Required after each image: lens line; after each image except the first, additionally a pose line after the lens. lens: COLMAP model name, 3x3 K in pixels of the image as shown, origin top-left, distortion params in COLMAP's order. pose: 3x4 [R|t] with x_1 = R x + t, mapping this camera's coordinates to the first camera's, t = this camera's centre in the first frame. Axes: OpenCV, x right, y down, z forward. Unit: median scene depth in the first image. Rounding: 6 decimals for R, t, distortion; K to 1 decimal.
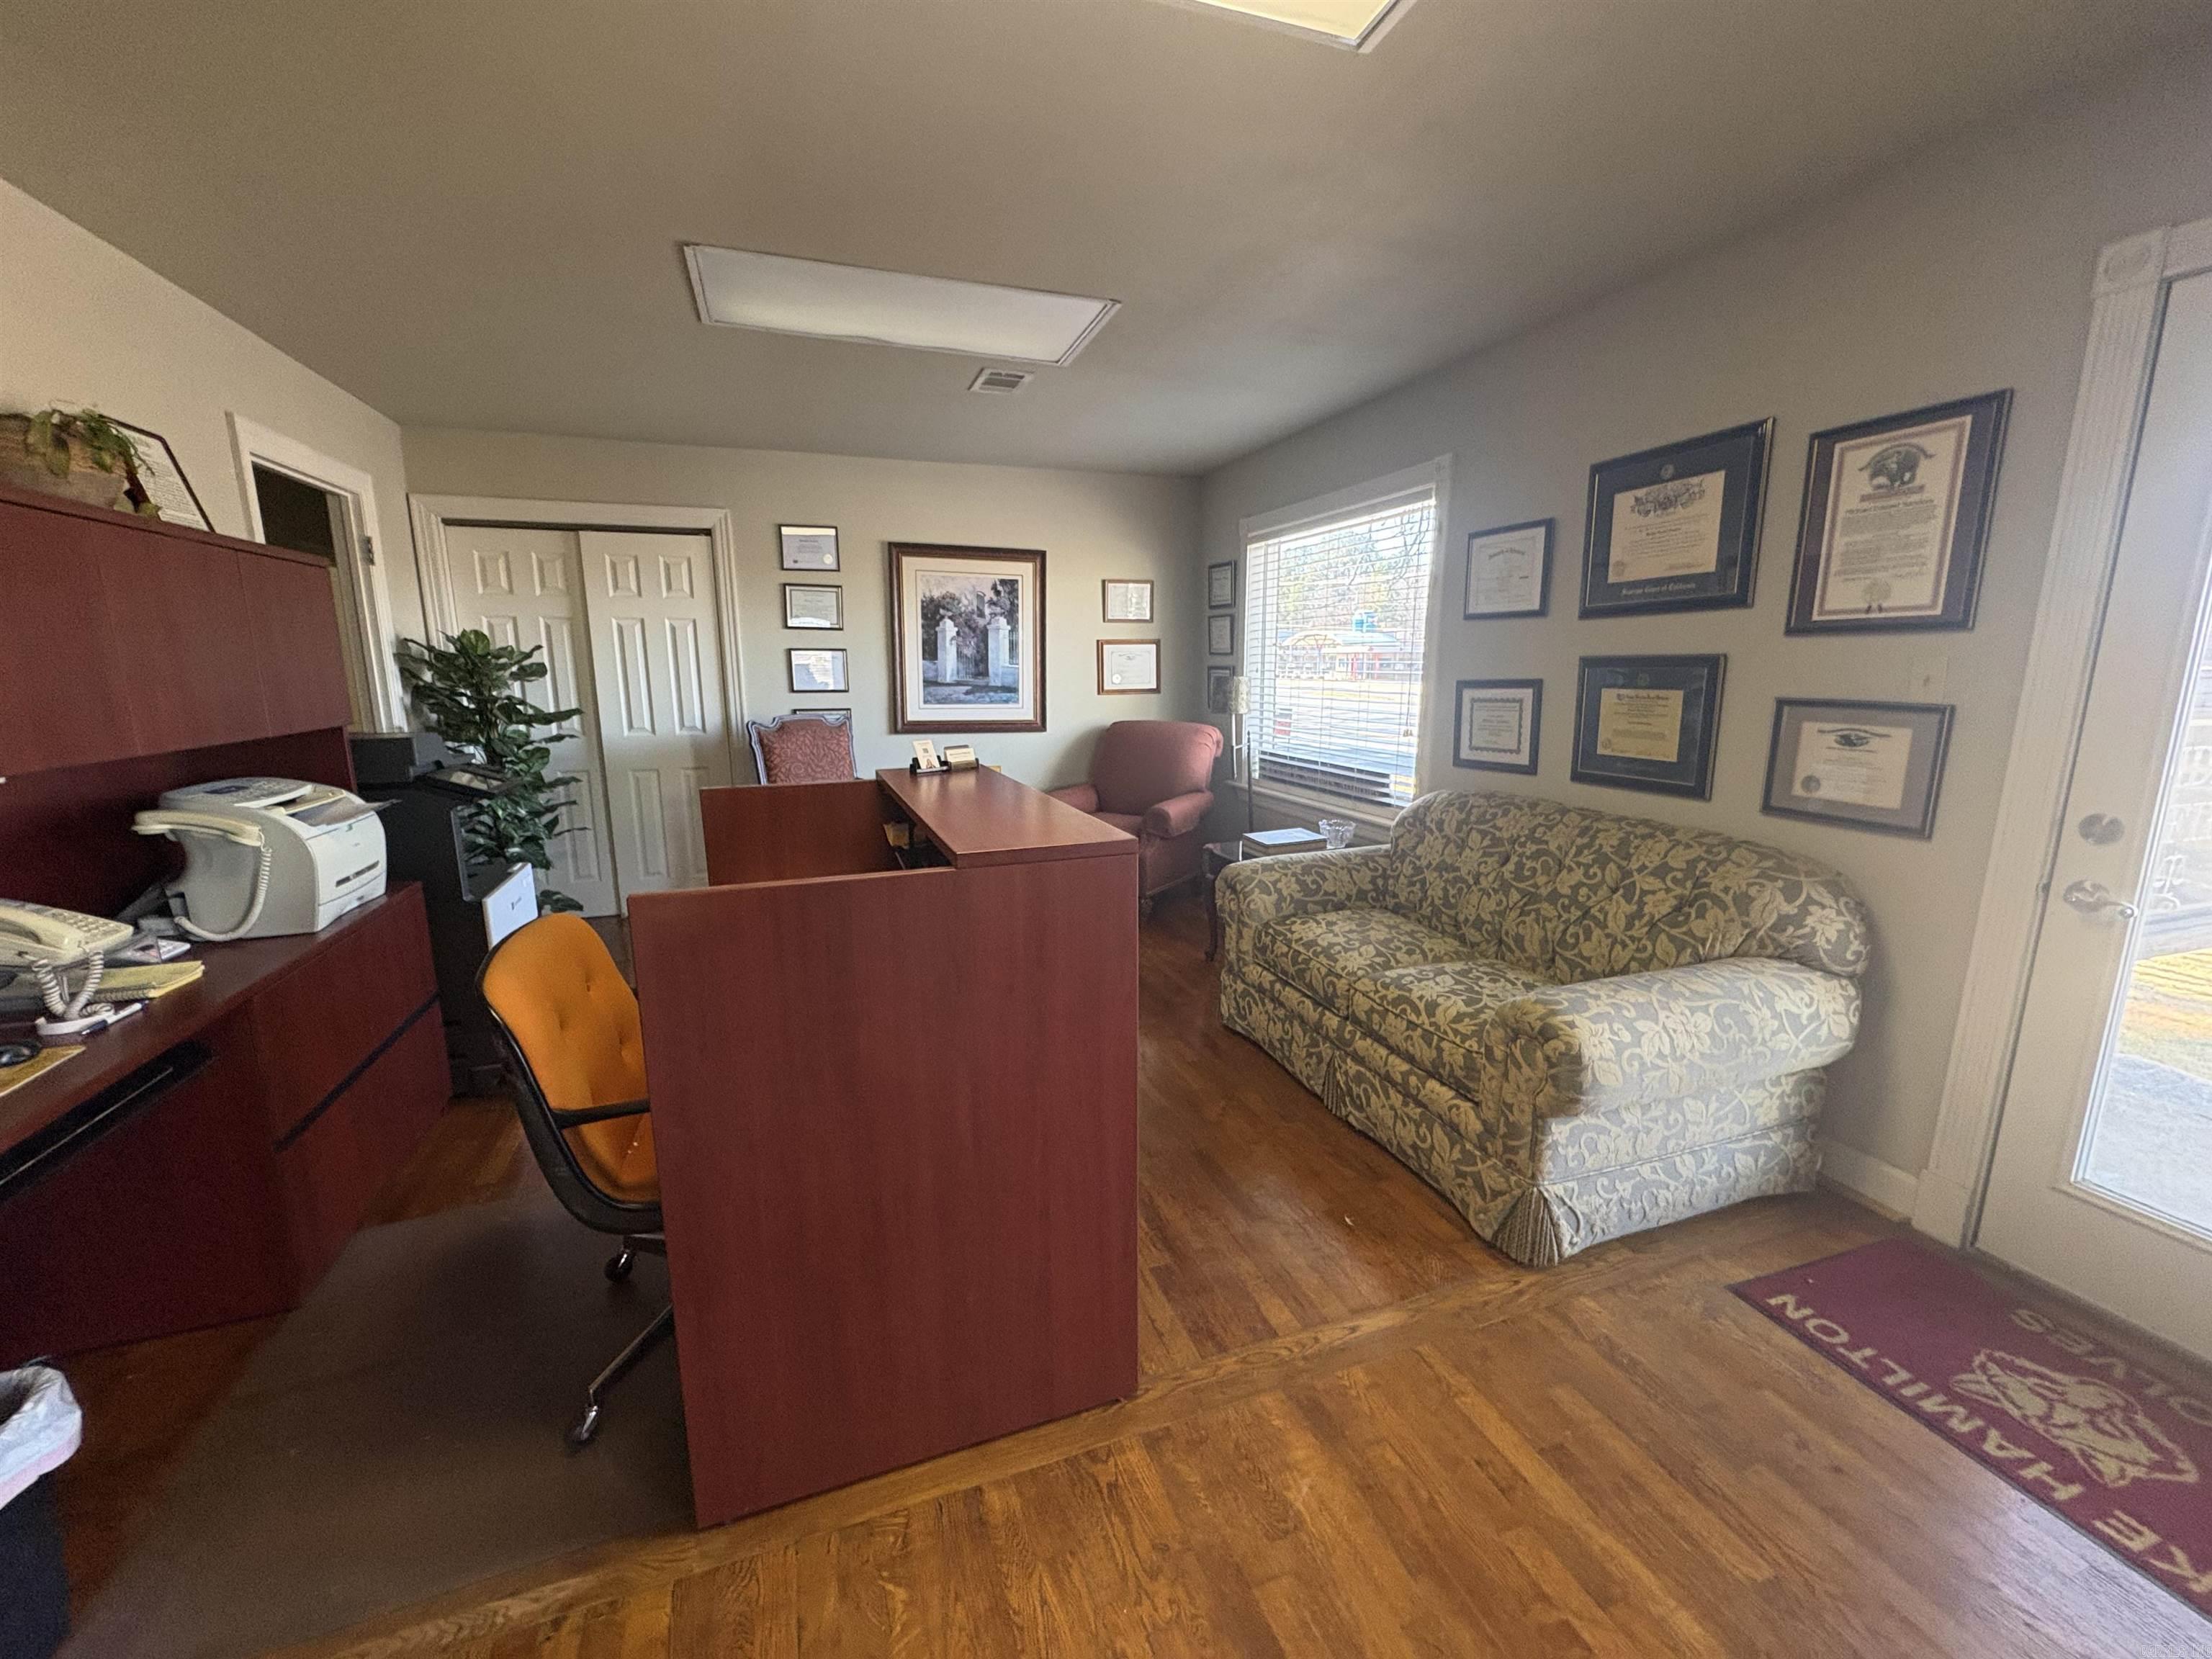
lens RADIAL K [[884.0, 0, 1104.7], [0, 884.0, 828.2], [0, 0, 1]] dist [-0.000621, -0.000114]
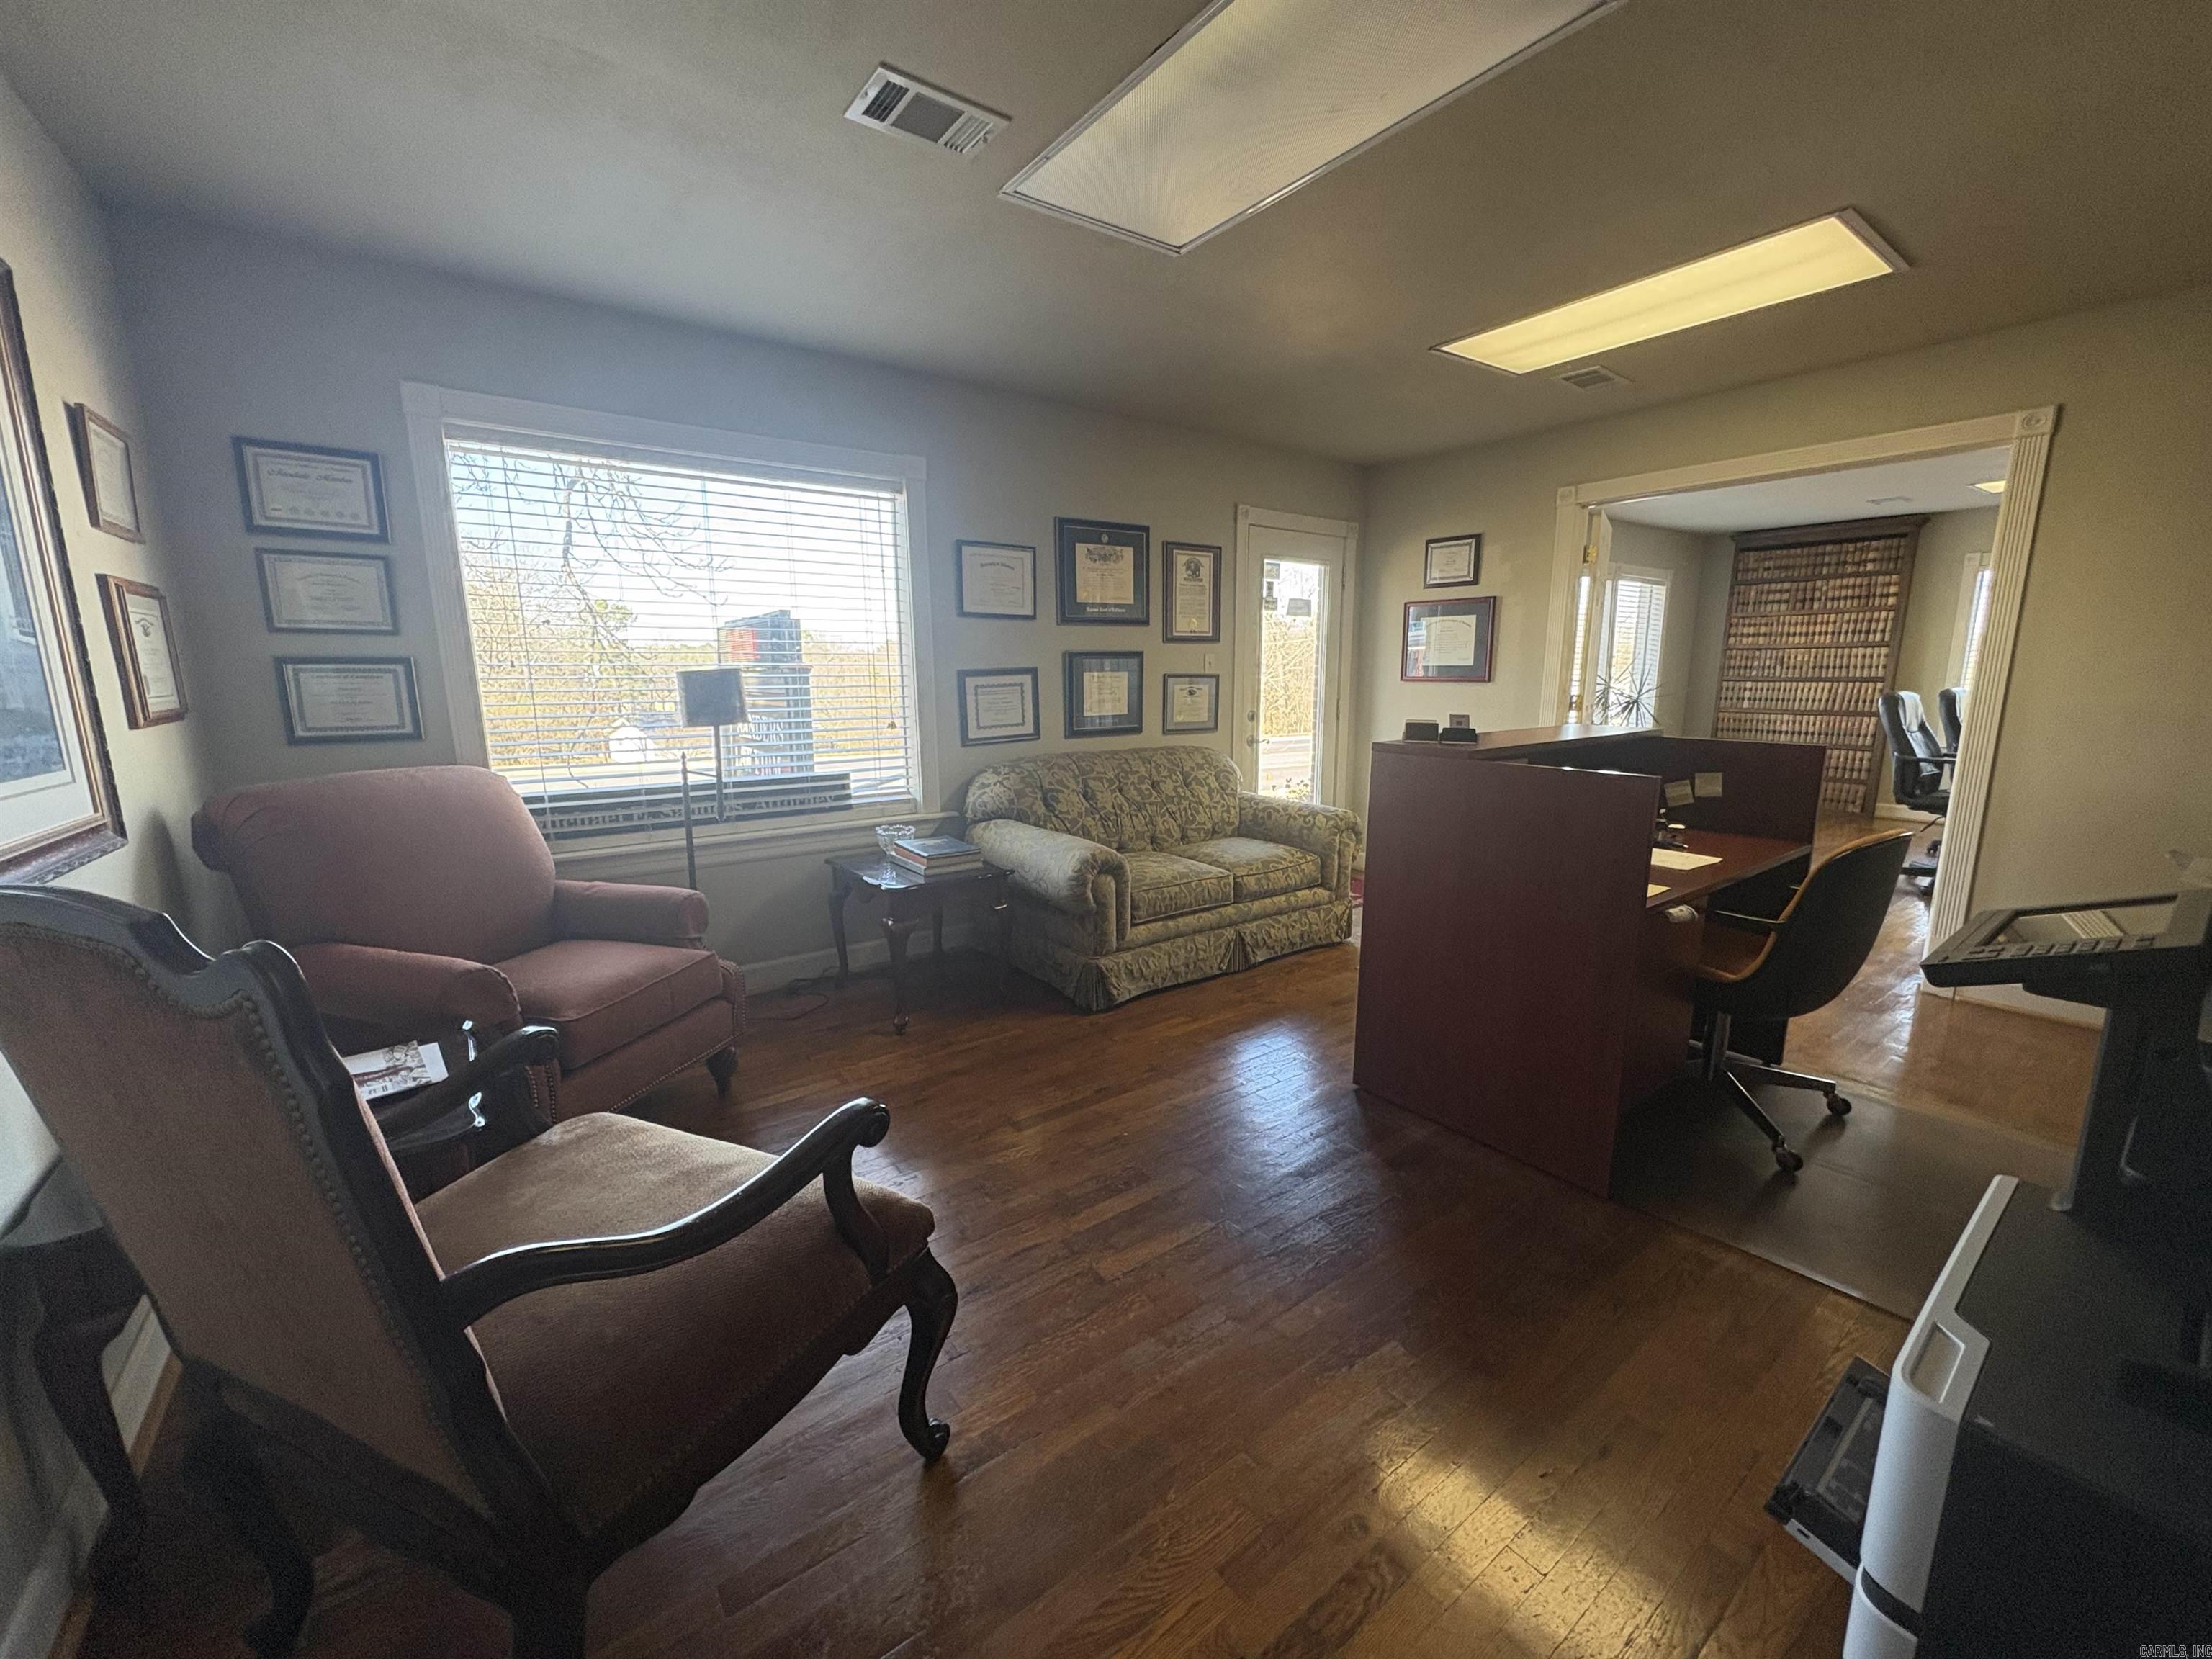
lens RADIAL K [[884.0, 0, 1108.0], [0, 884.0, 831.3], [0, 0, 1]] dist [-0.000621, -0.000114]
pose [[-0.287068, -0.171602, 0.942414, -1.018786], [0.179873, 0.956666, 0.228988, -0.264261], [-0.940871, 0.235250, -0.243761, 1.554346]]
